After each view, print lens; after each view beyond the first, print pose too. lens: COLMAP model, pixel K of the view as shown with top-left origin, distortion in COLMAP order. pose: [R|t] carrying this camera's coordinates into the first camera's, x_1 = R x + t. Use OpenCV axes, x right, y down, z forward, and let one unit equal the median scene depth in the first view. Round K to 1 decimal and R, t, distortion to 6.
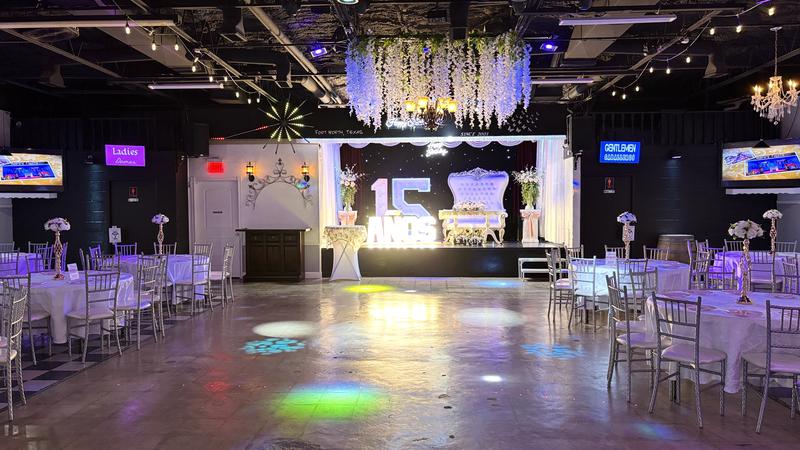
lens RADIAL K [[614.2, 0, 400.0], [0, 614.2, 225.0], [0, 0, 1]] dist [0.008100, 0.002089]
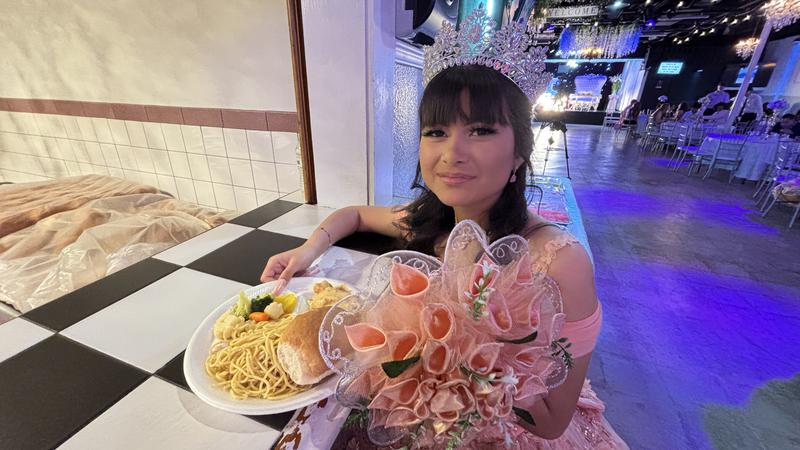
lens RADIAL K [[321.2, 0, 400.0], [0, 321.2, 225.0], [0, 0, 1]] dist [-0.000481, -0.000048]
pose [[0.957997, 0.133290, -0.253919, -0.179321], [-0.038426, 0.937100, 0.346940, 0.042465], [0.284191, -0.322611, 0.902861, -0.442364]]
